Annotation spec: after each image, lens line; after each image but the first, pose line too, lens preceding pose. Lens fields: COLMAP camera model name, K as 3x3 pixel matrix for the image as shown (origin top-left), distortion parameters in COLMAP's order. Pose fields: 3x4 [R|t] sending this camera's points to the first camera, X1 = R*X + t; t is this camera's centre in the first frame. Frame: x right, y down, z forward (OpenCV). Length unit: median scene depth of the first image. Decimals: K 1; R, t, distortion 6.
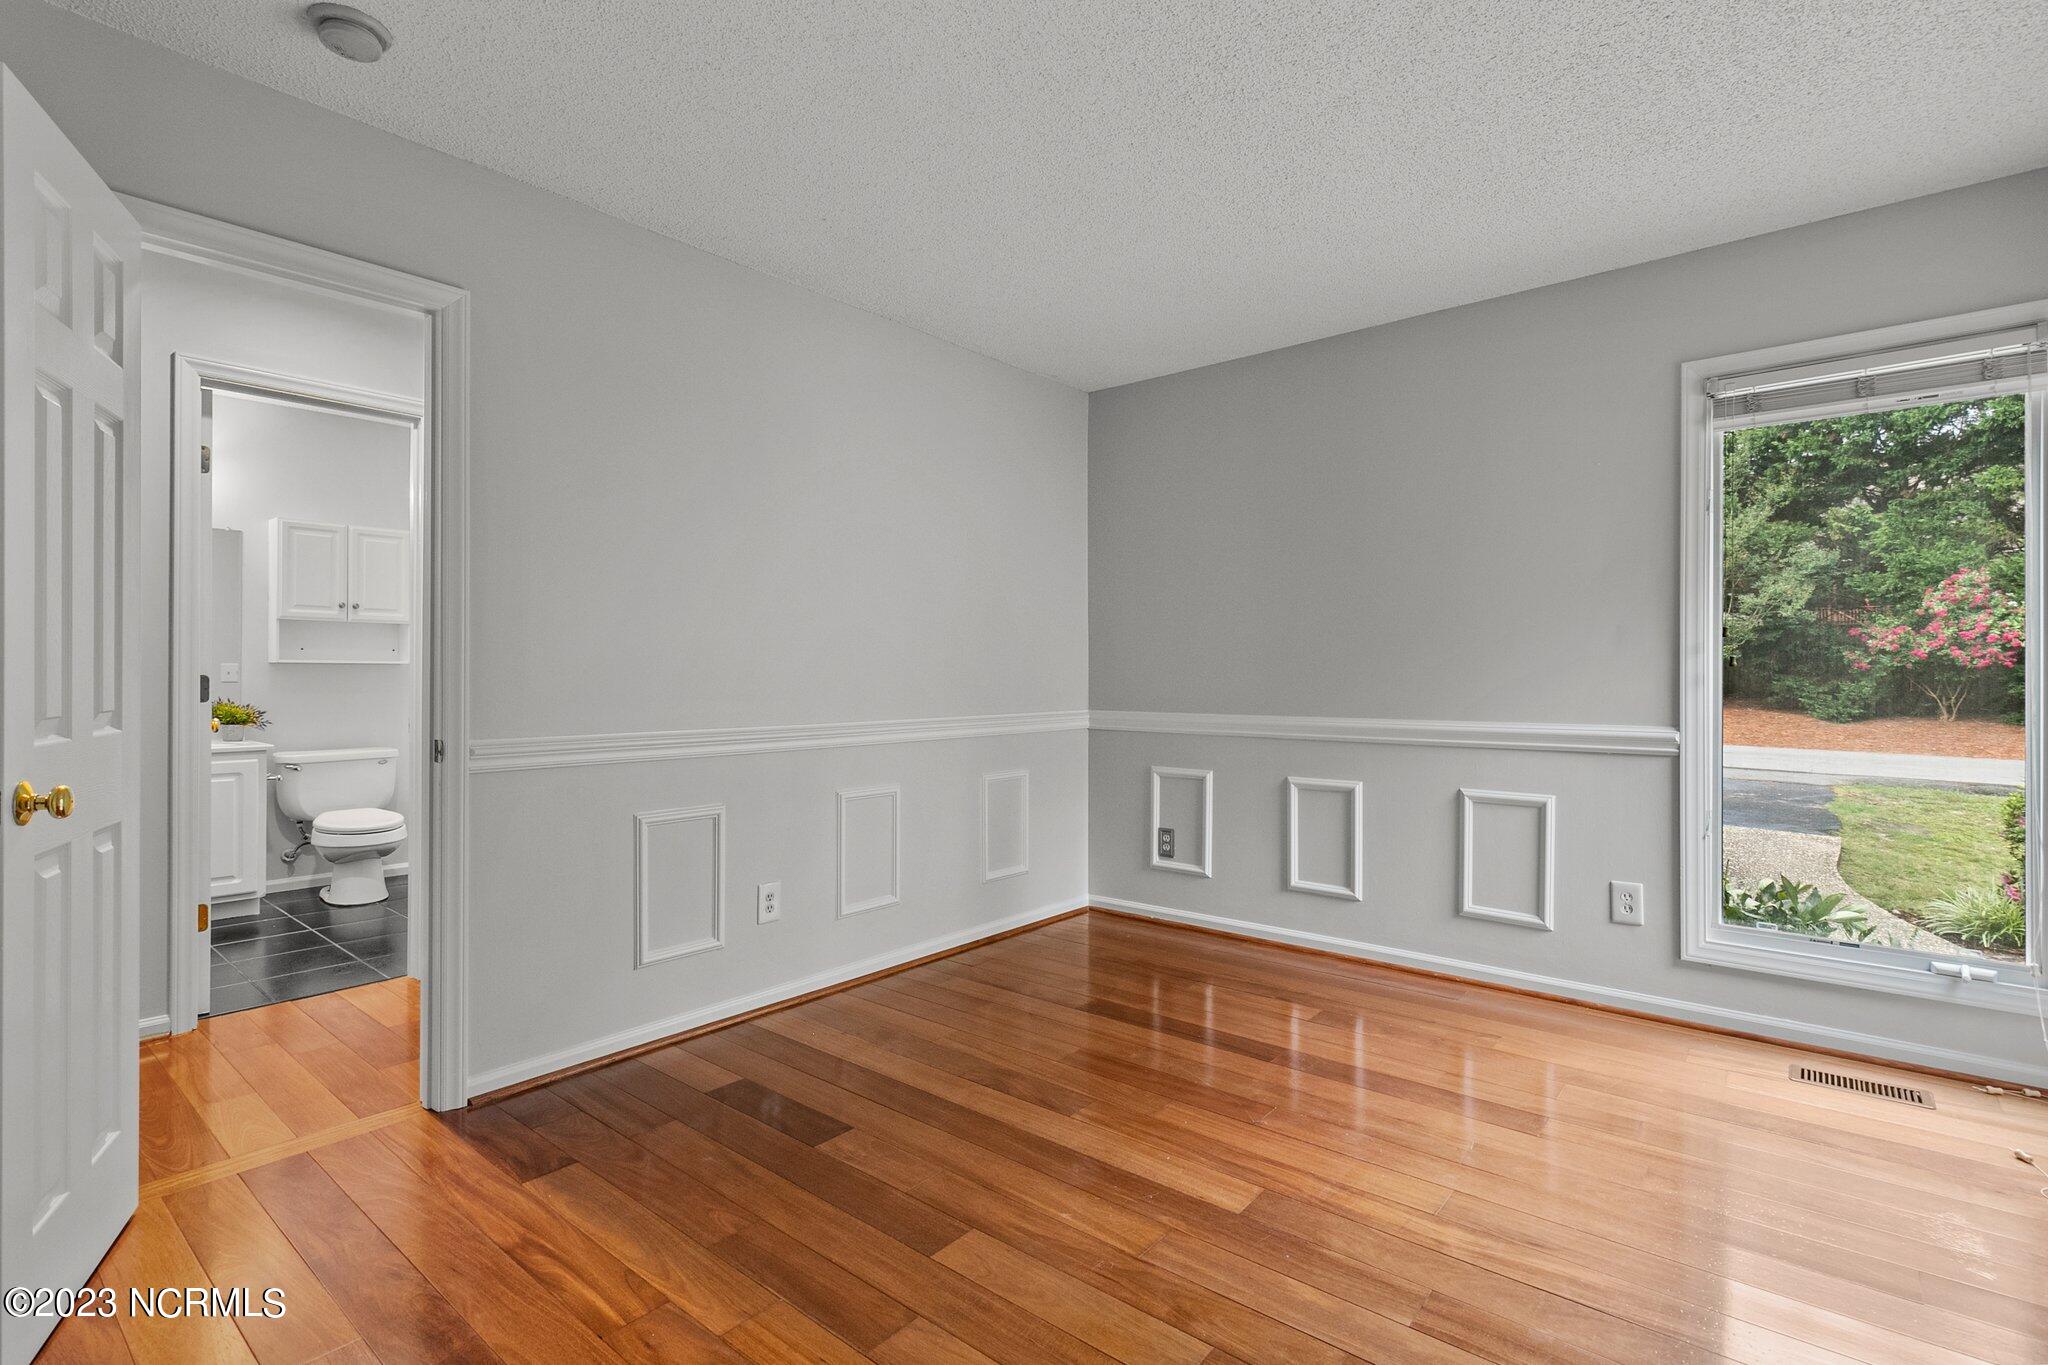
lens RADIAL K [[961.1, 0, 1022.1], [0, 961.1, 672.7], [0, 0, 1]] dist [0.000239, -0.000047]
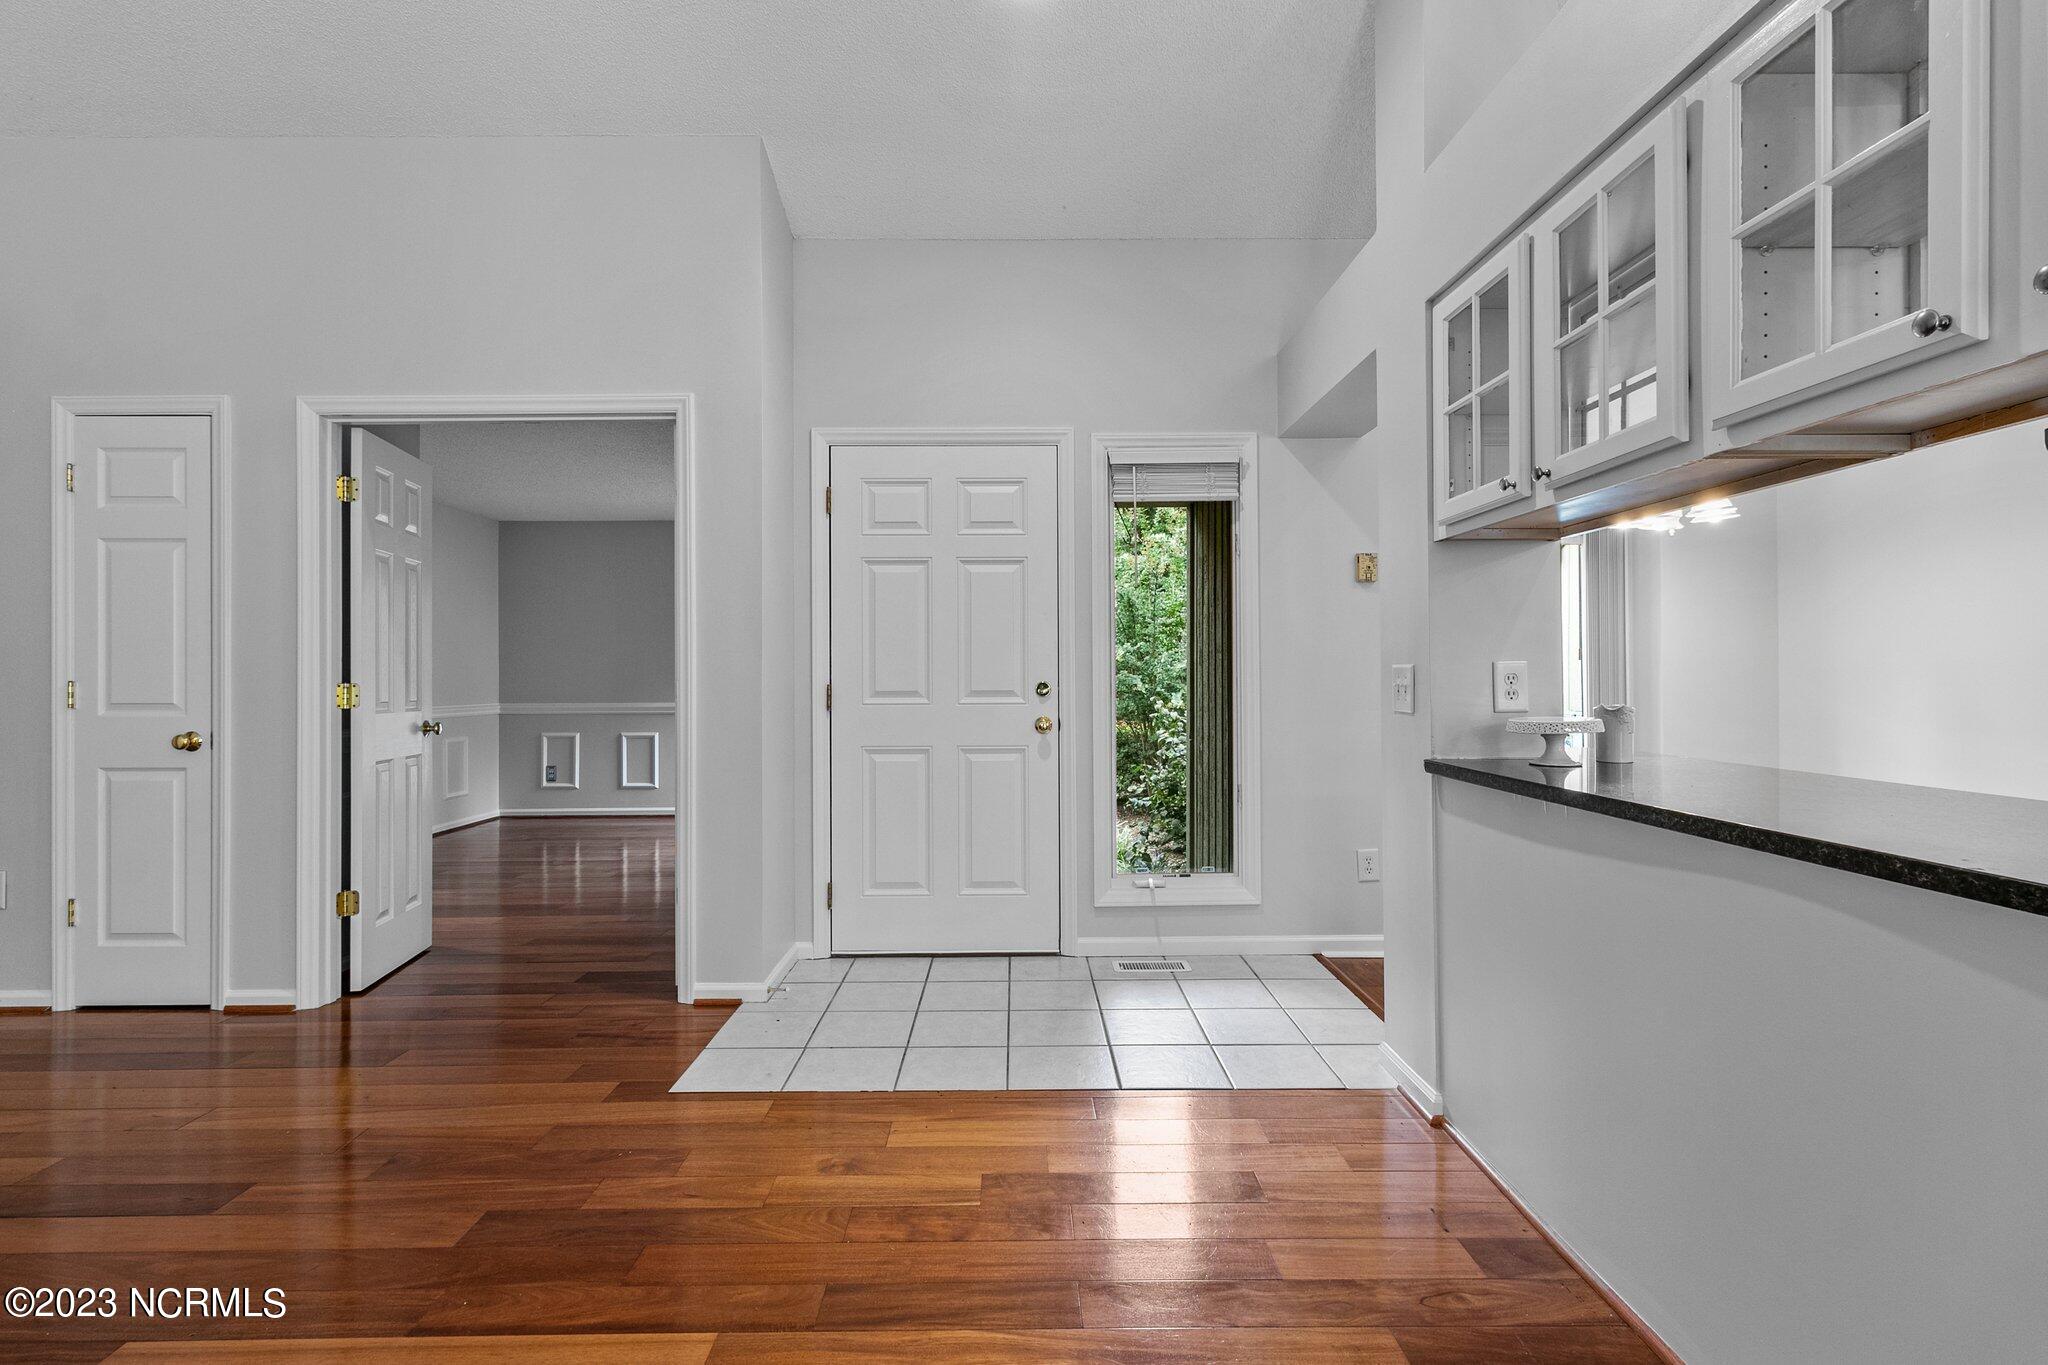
lens RADIAL K [[961.1, 0, 1020.1], [0, 961.1, 675.4], [0, 0, 1]] dist [0.000239, -0.000047]
pose [[0.765278, 0.002926, 0.643693, -0.347865], [-0.000410, 0.999992, -0.004059, -0.004158], [-0.643700, 0.002842, 0.765273, -0.986725]]
